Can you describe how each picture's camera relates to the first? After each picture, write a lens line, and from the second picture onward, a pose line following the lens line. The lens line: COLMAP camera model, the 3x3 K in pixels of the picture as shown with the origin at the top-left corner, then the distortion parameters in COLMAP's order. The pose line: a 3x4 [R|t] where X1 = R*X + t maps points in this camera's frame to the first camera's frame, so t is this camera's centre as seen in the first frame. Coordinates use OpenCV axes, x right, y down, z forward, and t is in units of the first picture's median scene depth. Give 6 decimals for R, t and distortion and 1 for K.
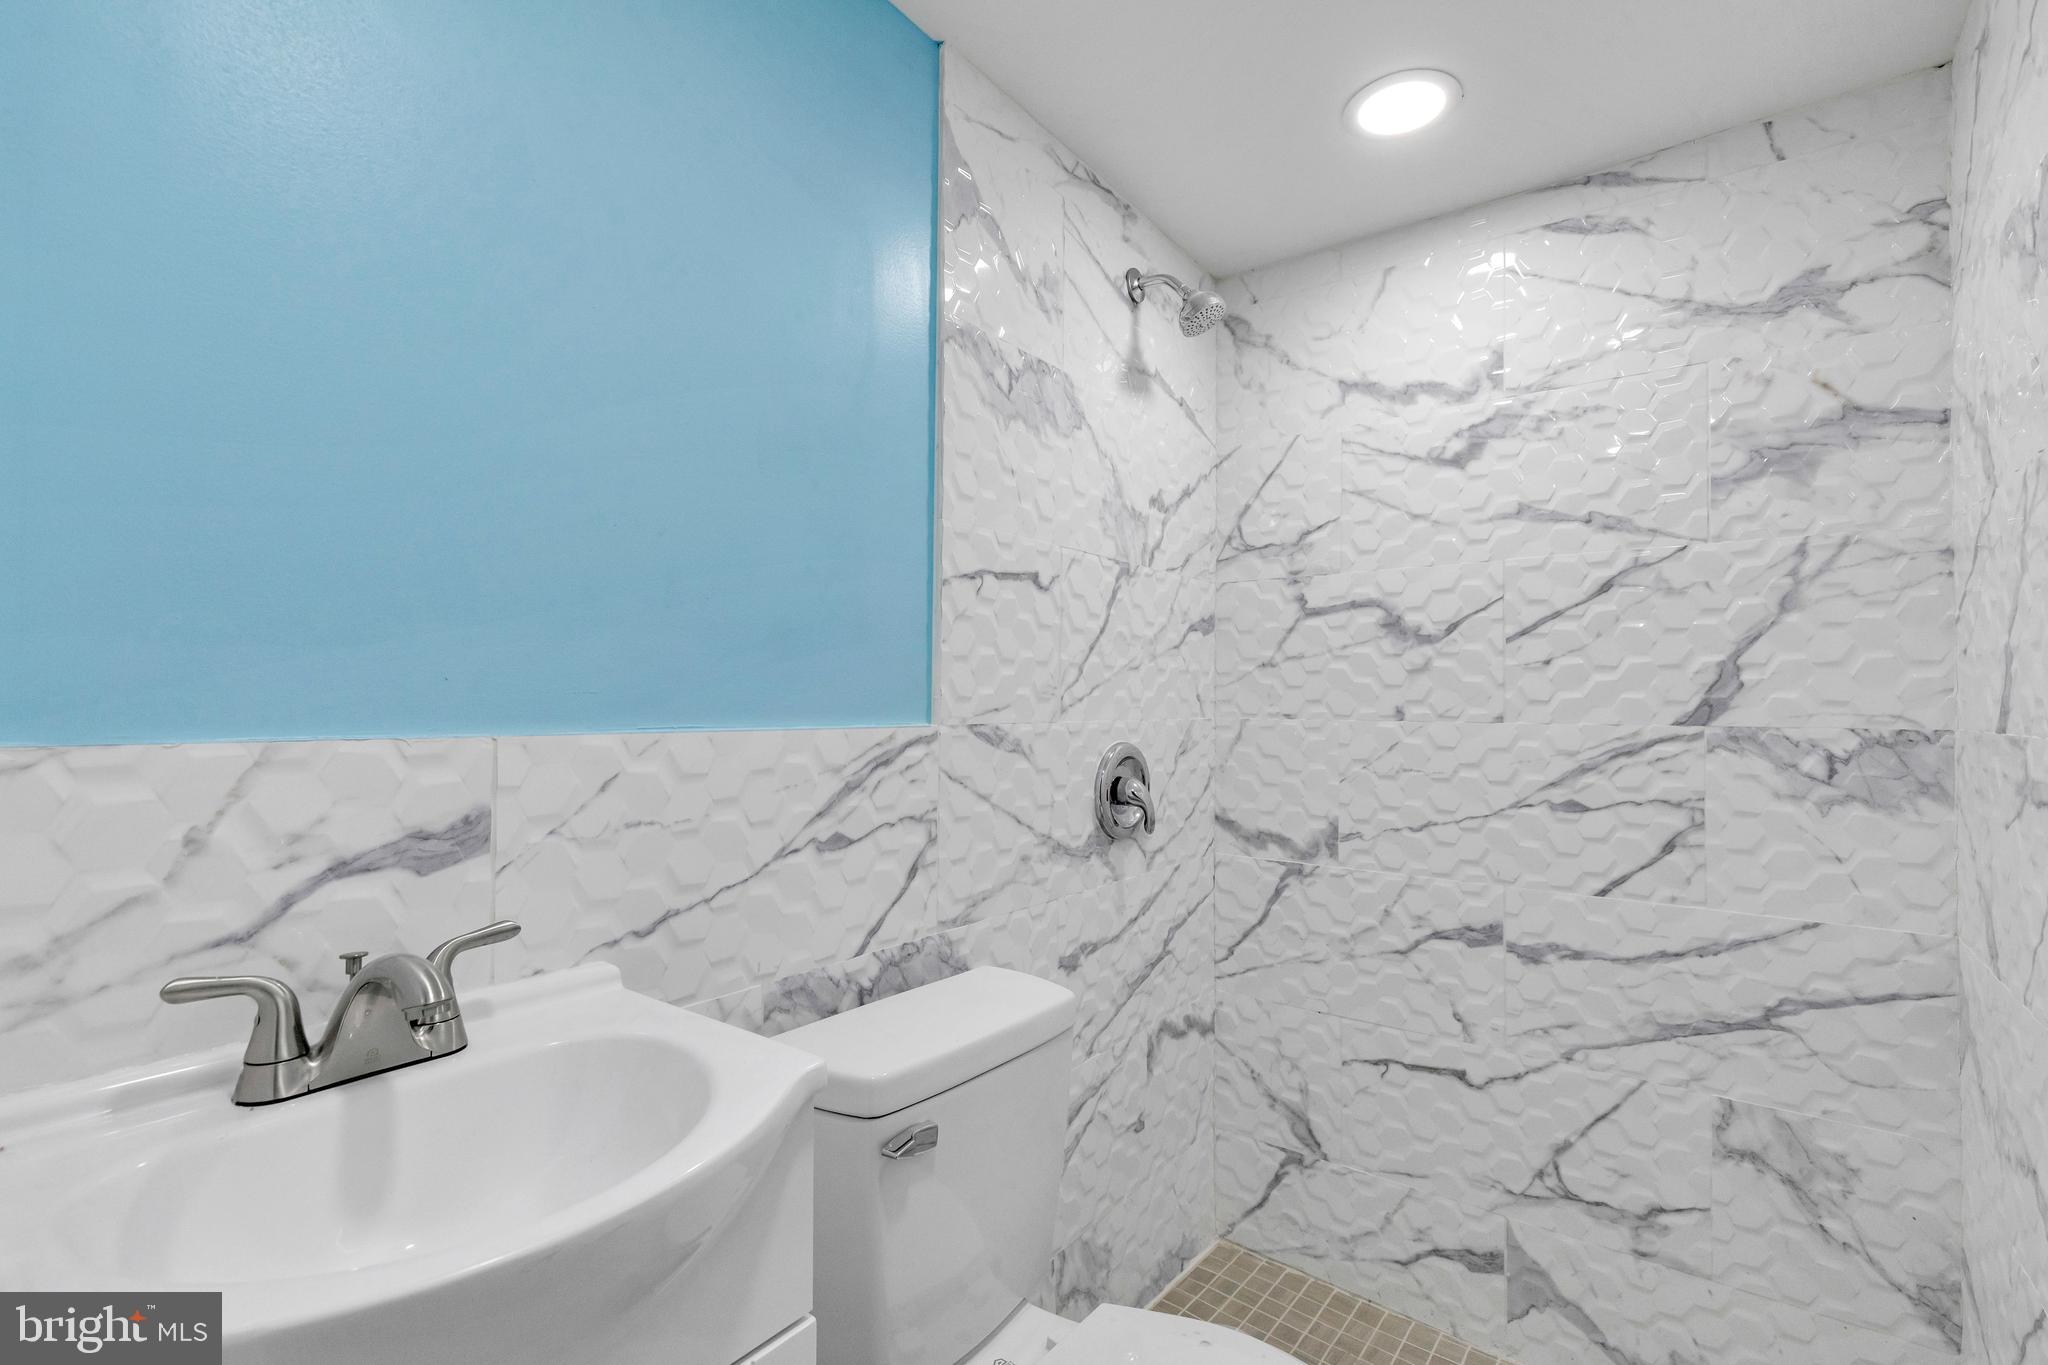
lens RADIAL K [[946.0, 0, 1025.8], [0, 946.0, 682.5], [0, 0, 1]] dist [0.004529, -0.000206]
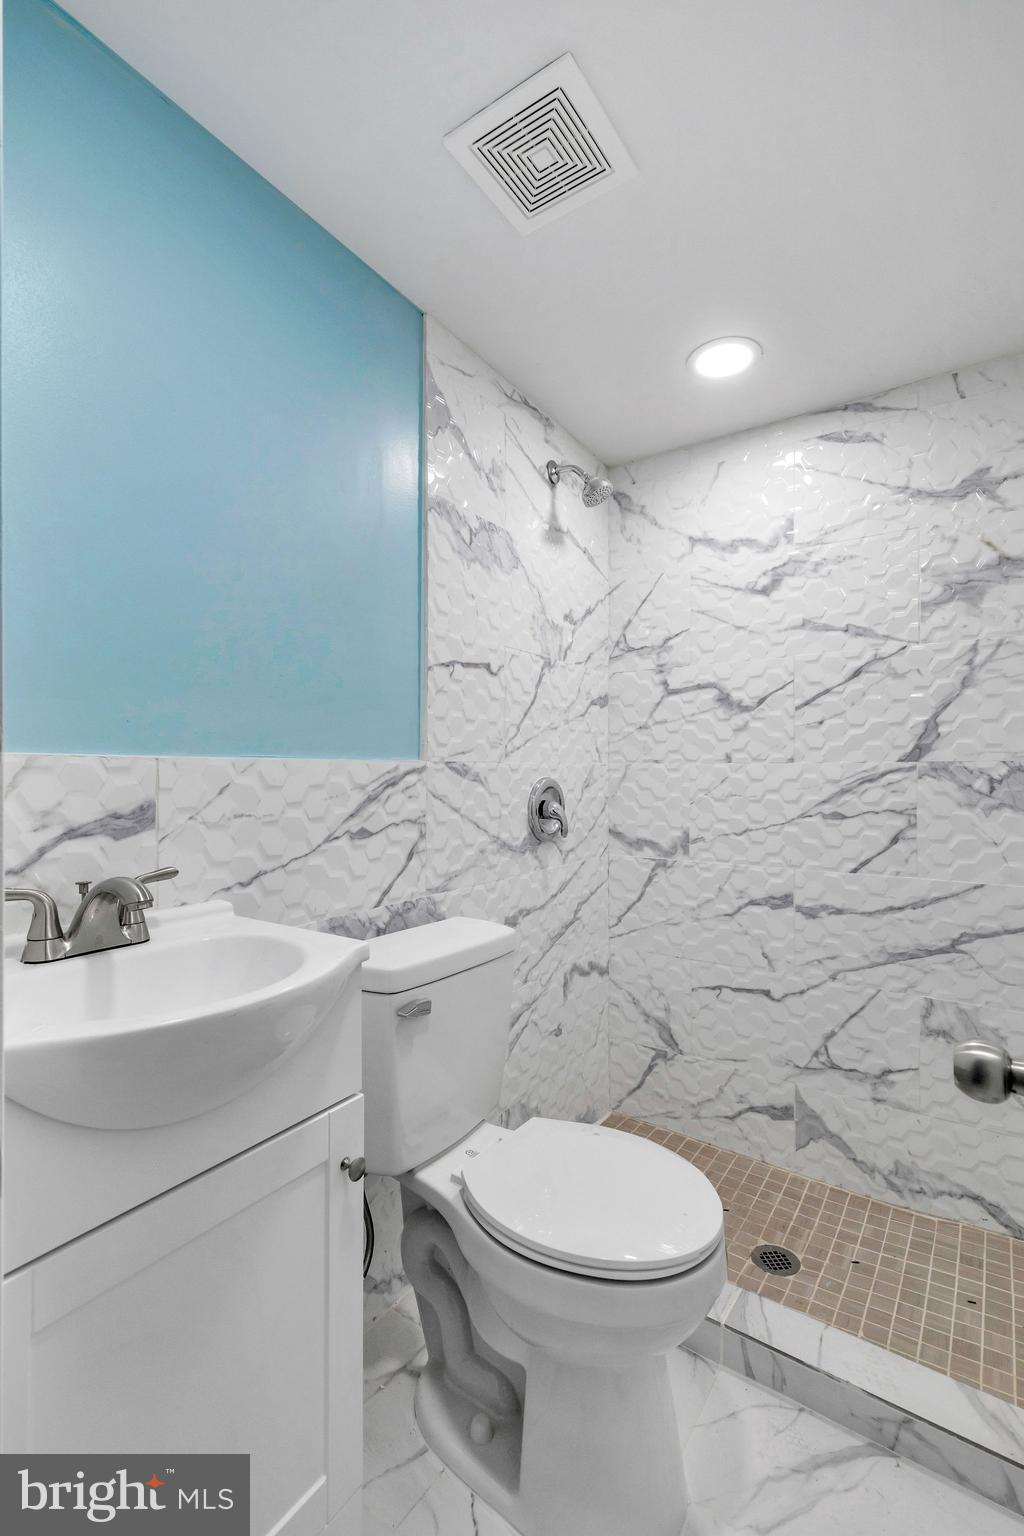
lens RADIAL K [[709.5, 0, 507.7], [0, 709.5, 772.1], [0, 0, 1]] dist [0.004529, -0.000206]
pose [[0.999103, -0.006288, 0.041885, -0.006931], [0.005521, 0.999815, 0.018402, 0.037268], [-0.041993, -0.018154, 0.998953, -0.140313]]
